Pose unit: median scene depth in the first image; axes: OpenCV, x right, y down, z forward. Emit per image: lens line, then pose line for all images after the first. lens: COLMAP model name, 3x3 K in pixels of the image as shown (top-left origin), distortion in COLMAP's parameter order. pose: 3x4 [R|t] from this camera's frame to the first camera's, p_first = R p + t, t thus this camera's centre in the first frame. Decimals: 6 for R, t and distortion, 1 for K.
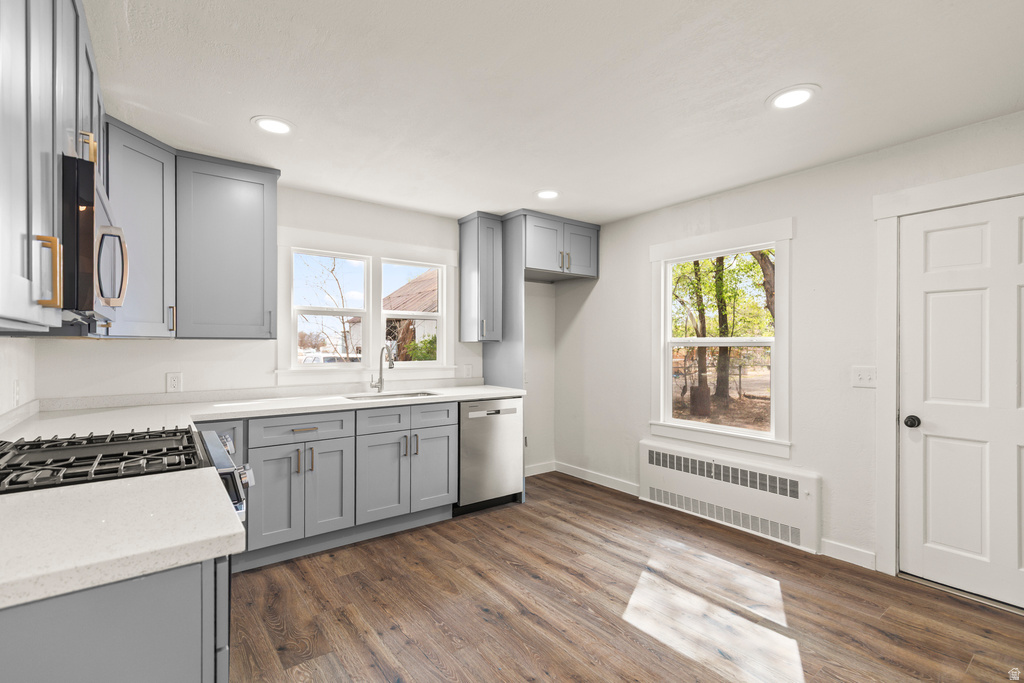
lens RADIAL K [[469.0, 0, 504.0], [0, 469.0, 341.7], [0, 0, 1]] dist [0.009948, -0.000576]
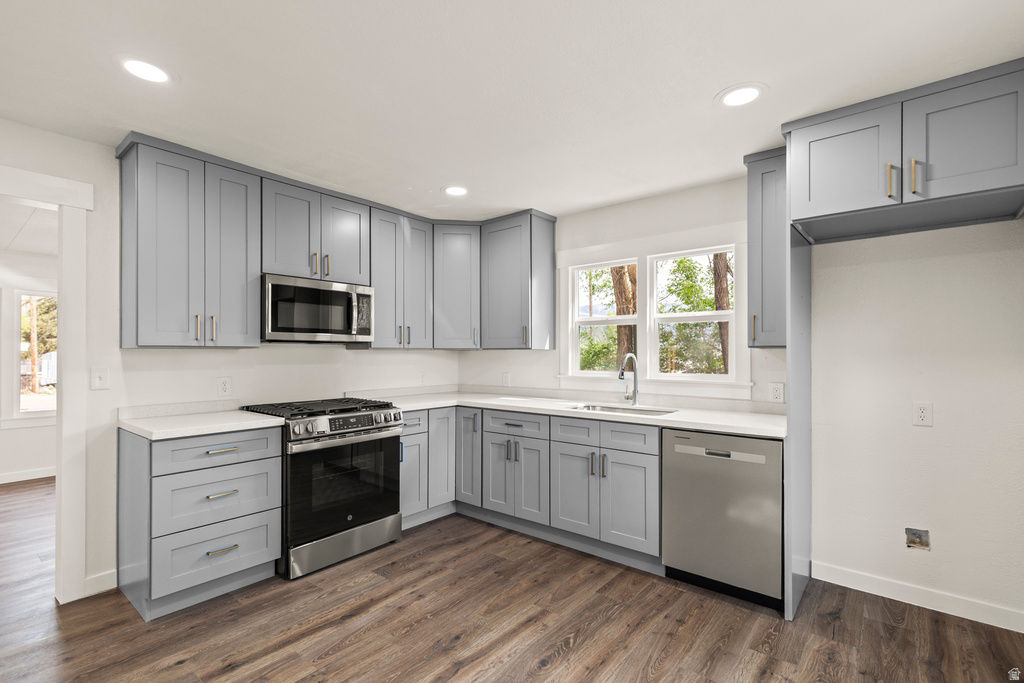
lens RADIAL K [[469.0, 0, 515.6], [0, 469.0, 350.7], [0, 0, 1]] dist [0.009948, -0.000576]
pose [[0.254639, -0.006089, -0.967017, 0.710216], [0.004572, 0.999977, -0.005092, 0.007010], [0.967025, -0.003125, 0.254661, 0.695507]]
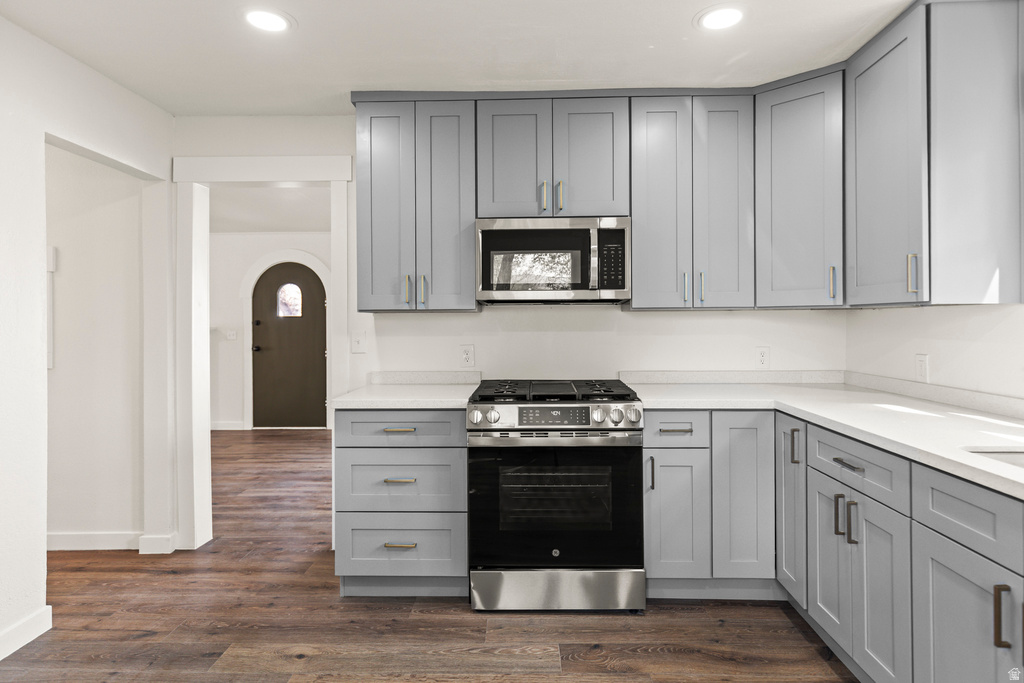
lens RADIAL K [[580.0, 0, 518.0], [0, 580.0, 321.2], [0, 0, 1]] dist [0.014316, -0.004588]
pose [[-0.605575, 0.004077, -0.795778, 0.360840], [0.008956, 0.999958, -0.001692, 0.014202], [0.795738, -0.008152, -0.605587, 1.093943]]
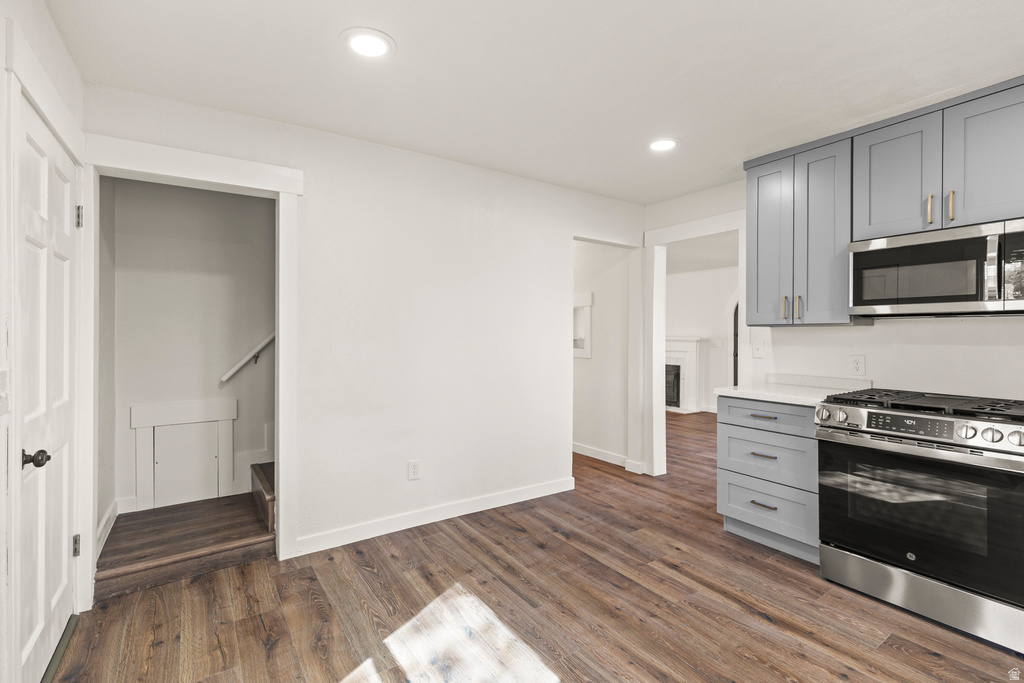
lens RADIAL K [[469.0, 0, 513.6], [0, 469.0, 335.4], [0, 0, 1]] dist [0.009948, -0.000576]
pose [[-0.999470, -0.002371, 0.032465, 0.230640], [-0.002450, 0.999994, -0.002389, 0.018748], [-0.032460, -0.002467, -0.999470, 1.368317]]
